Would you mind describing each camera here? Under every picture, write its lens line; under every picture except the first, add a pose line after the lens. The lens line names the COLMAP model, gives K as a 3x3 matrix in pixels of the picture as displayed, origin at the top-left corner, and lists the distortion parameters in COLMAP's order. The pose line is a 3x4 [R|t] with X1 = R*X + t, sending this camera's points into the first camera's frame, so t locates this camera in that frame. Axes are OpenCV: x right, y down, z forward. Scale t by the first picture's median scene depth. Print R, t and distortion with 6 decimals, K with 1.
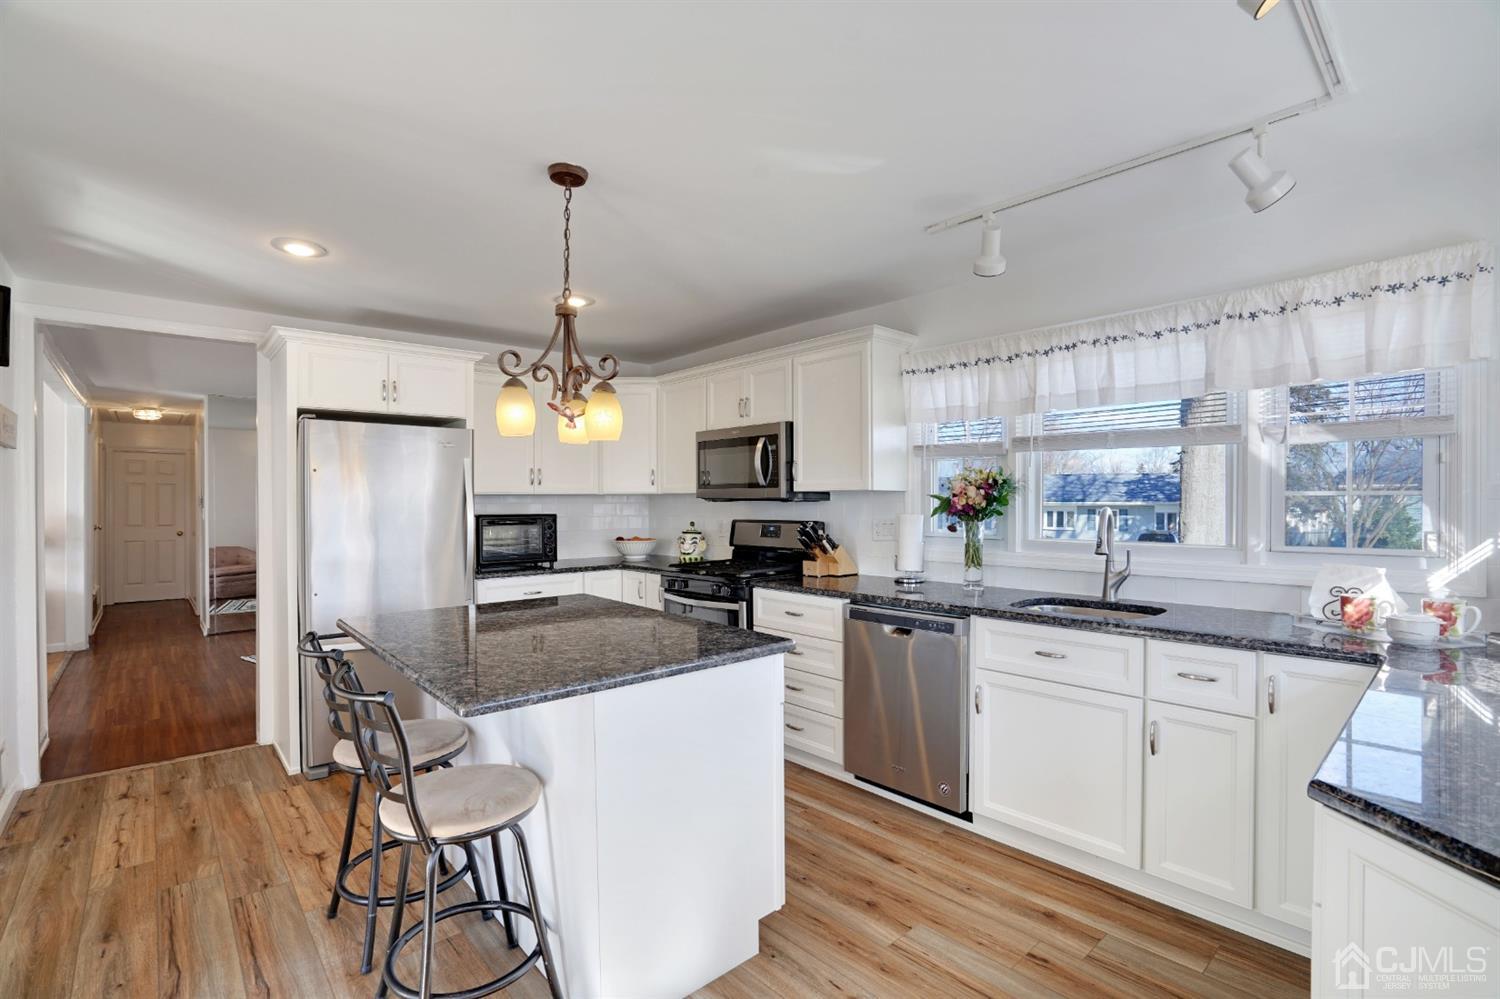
lens RADIAL K [[698.4, 0, 751.1], [0, 698.4, 496.7], [0, 0, 1]] dist [-0.050222, 0.018916]
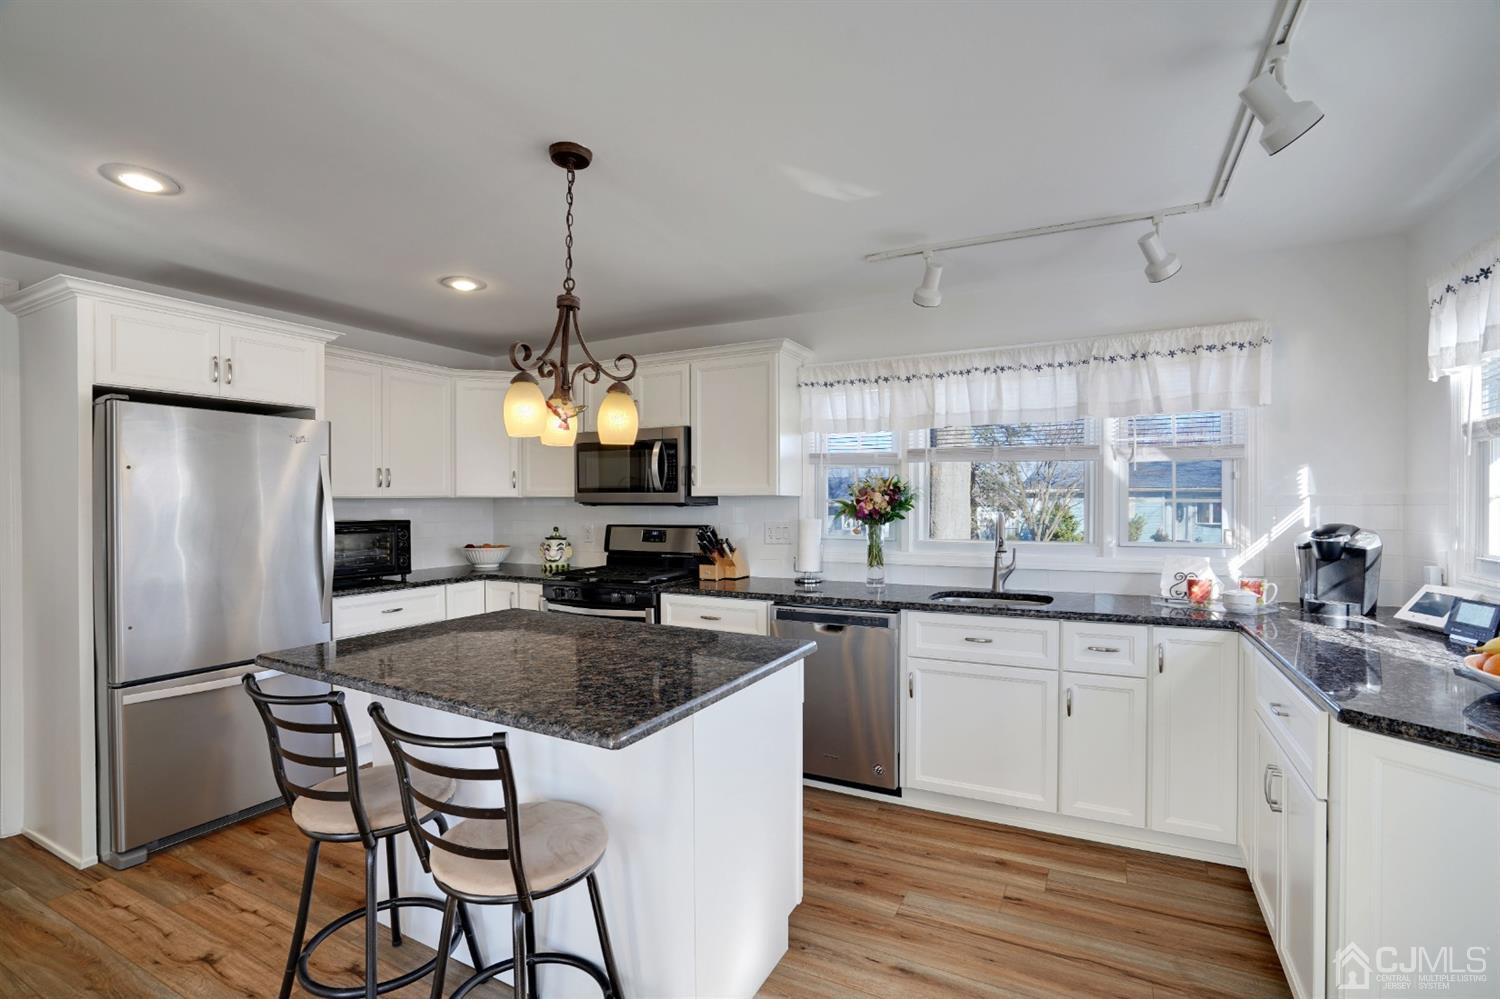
lens RADIAL K [[698.4, 0, 755.8], [0, 698.4, 497.3], [0, 0, 1]] dist [-0.050222, 0.018916]
pose [[0.935564, 0.003143, 0.353142, -0.307077], [-0.002768, 0.999995, -0.001566, -0.006957], [-0.353145, 0.000487, 0.935568, 0.042560]]
